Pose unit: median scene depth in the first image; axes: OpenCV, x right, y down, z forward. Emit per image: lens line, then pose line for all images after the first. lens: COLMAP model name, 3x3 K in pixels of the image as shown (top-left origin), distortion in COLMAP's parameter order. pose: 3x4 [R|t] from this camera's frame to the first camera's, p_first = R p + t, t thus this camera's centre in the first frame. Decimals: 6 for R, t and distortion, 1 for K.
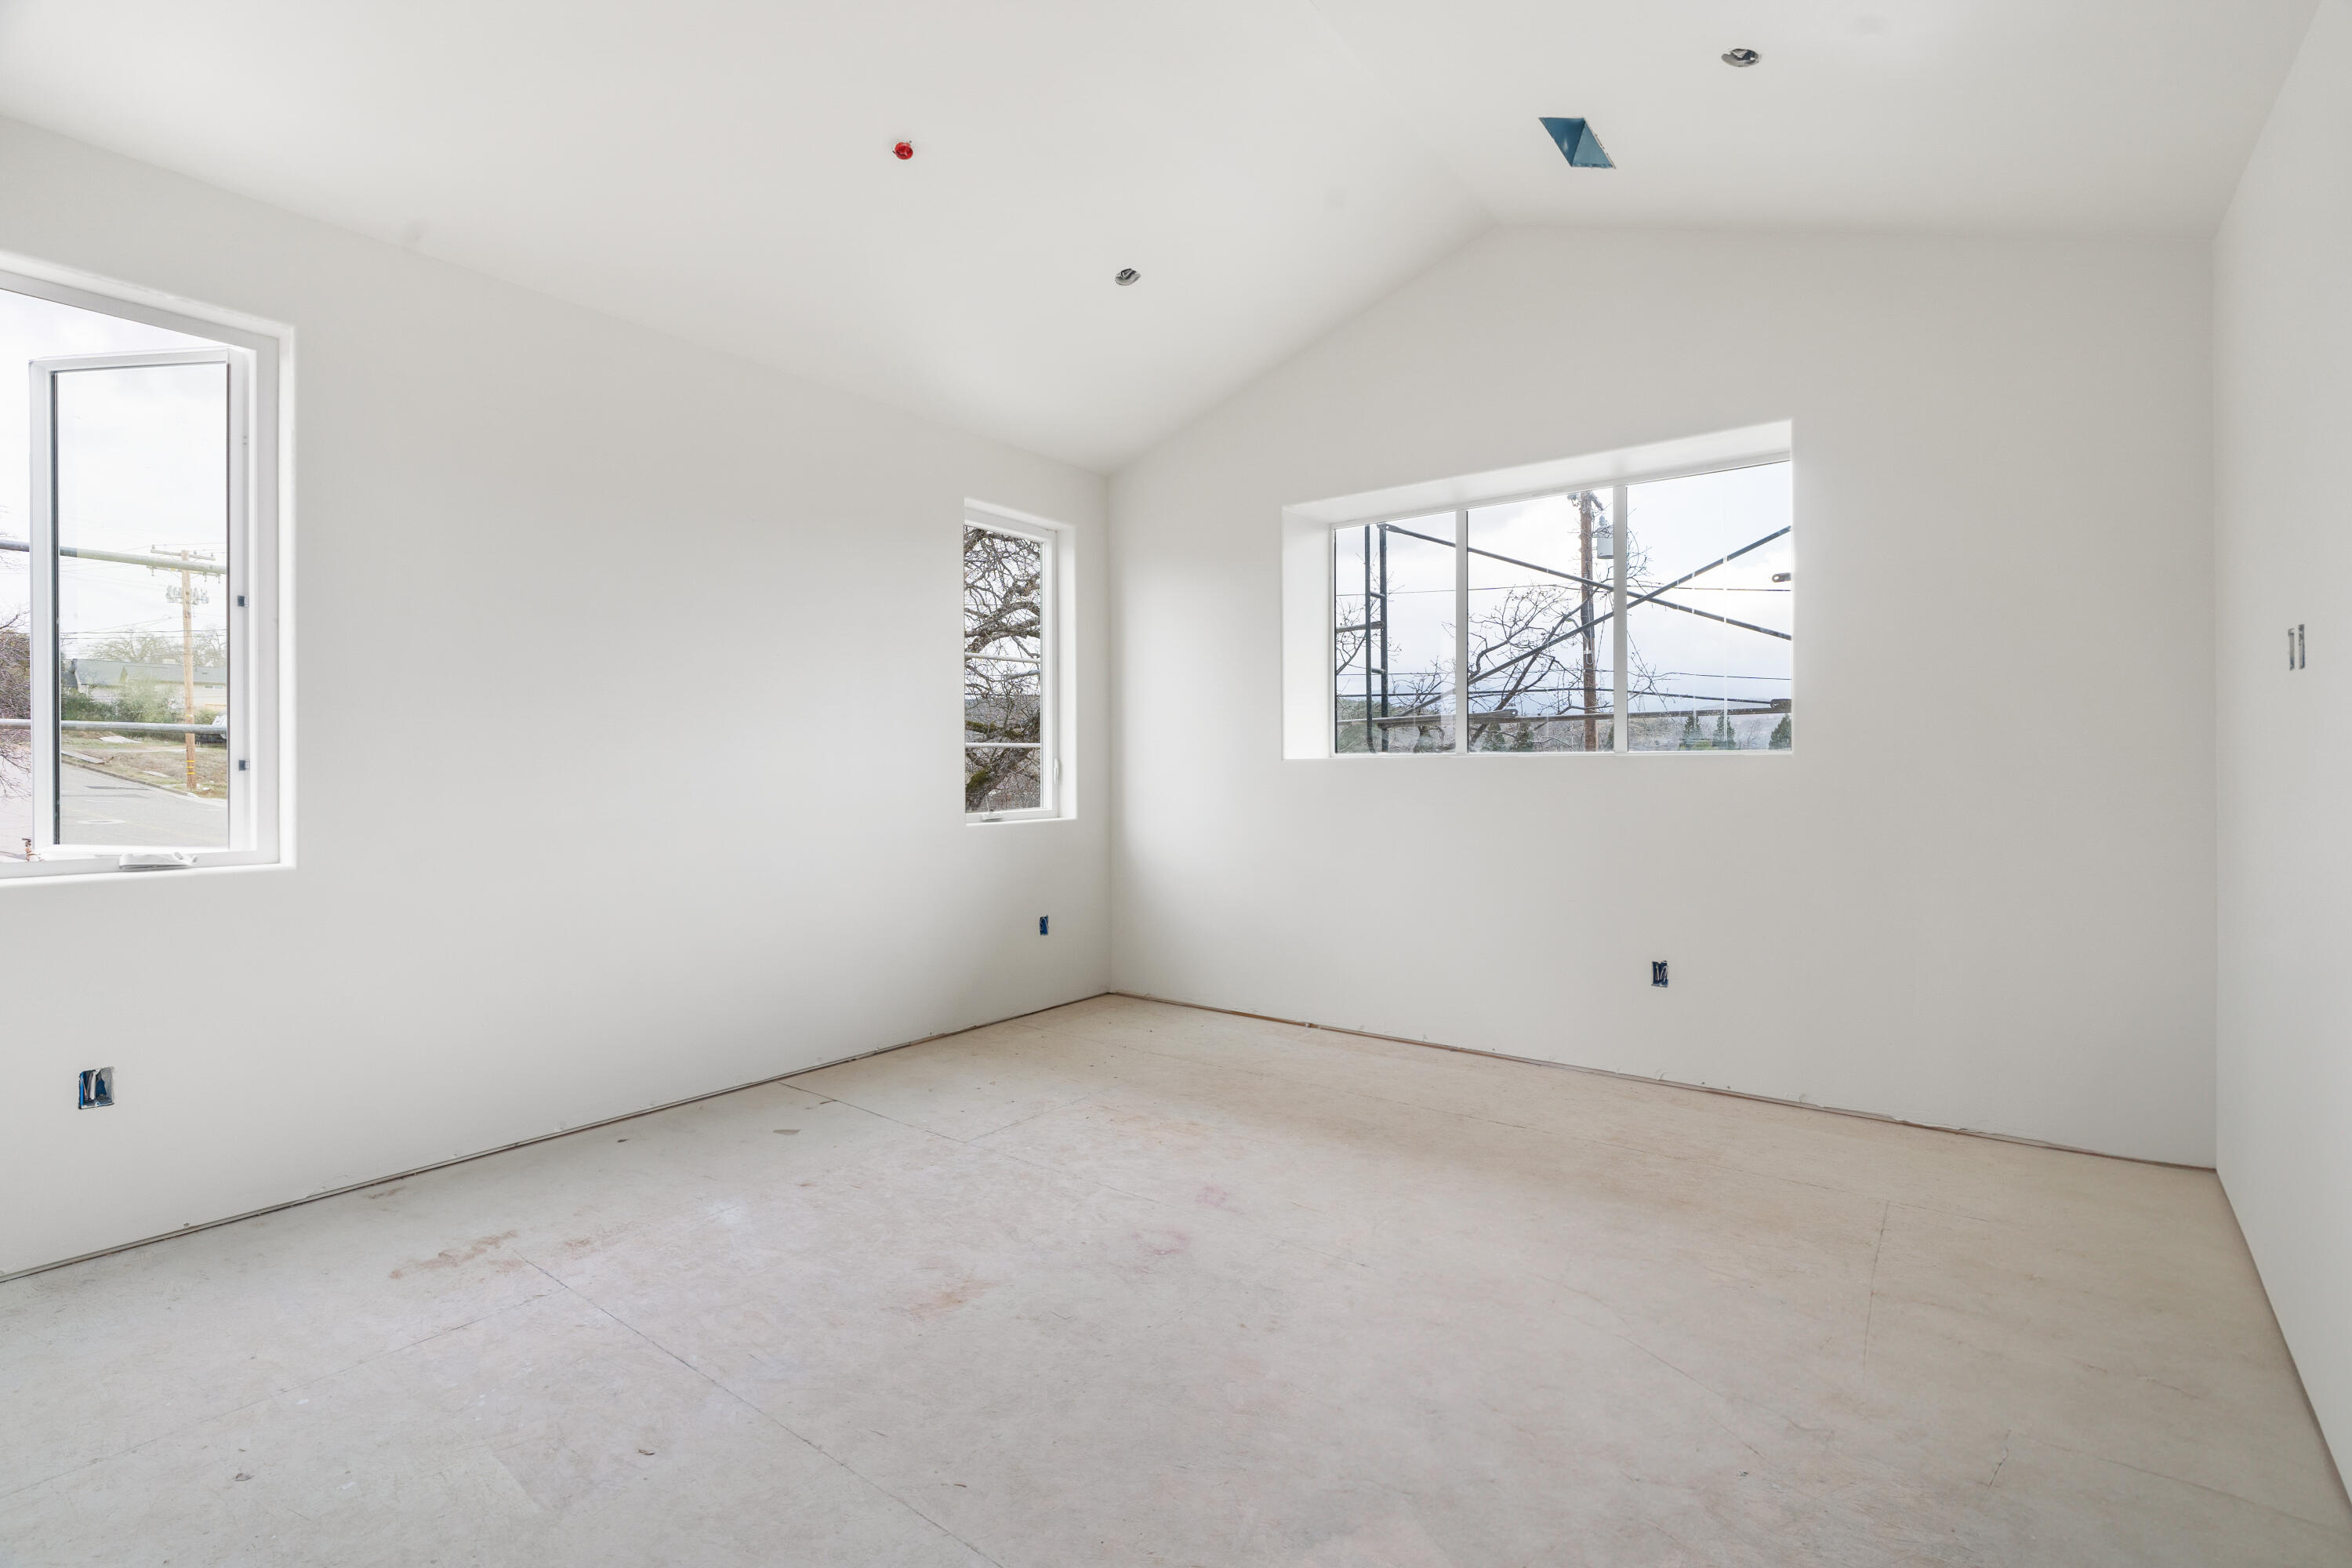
lens RADIAL K [[1068.7, 0, 1172.8], [0, 1068.7, 758.3], [0, 0, 1]] dist [-0.003408, 0.001308]
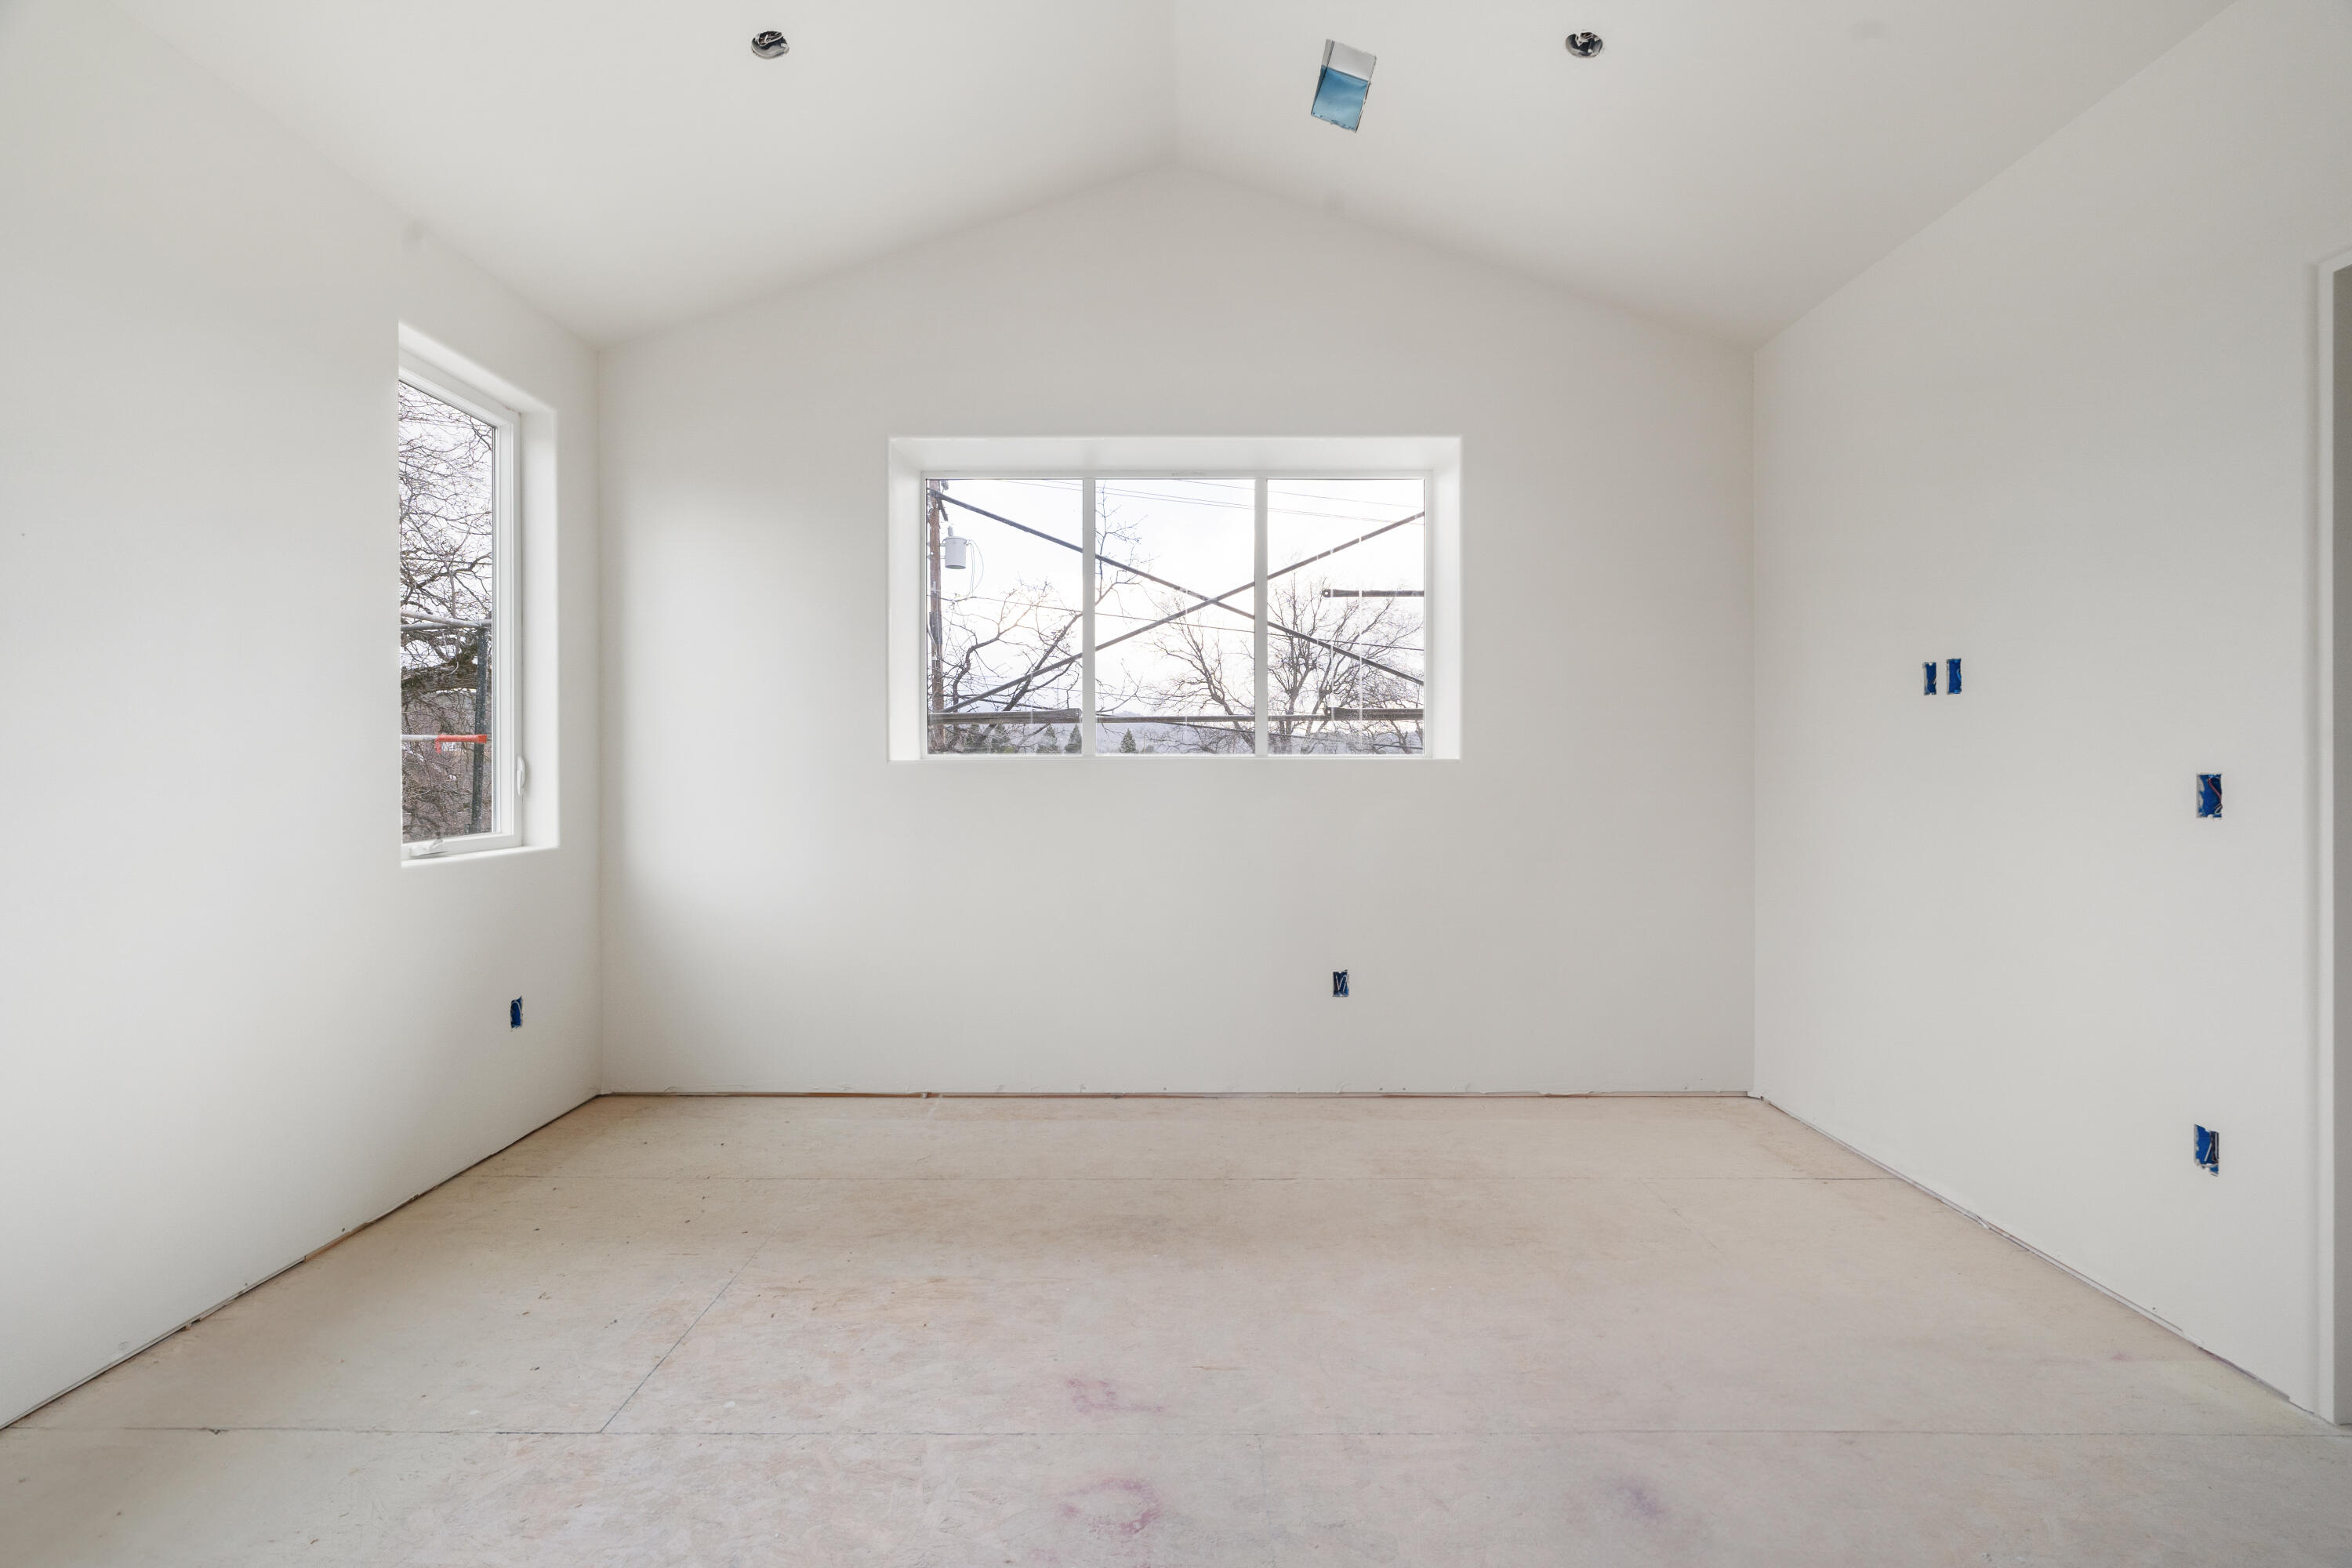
lens RADIAL K [[1068.7, 0, 1172.8], [0, 1068.7, 758.3], [0, 0, 1]] dist [-0.003408, 0.001308]
pose [[0.800051, 0.008519, 0.599872, -0.261987], [-0.005935, 0.999963, -0.006285, 0.003909], [-0.599903, 0.001468, 0.800071, 0.325891]]
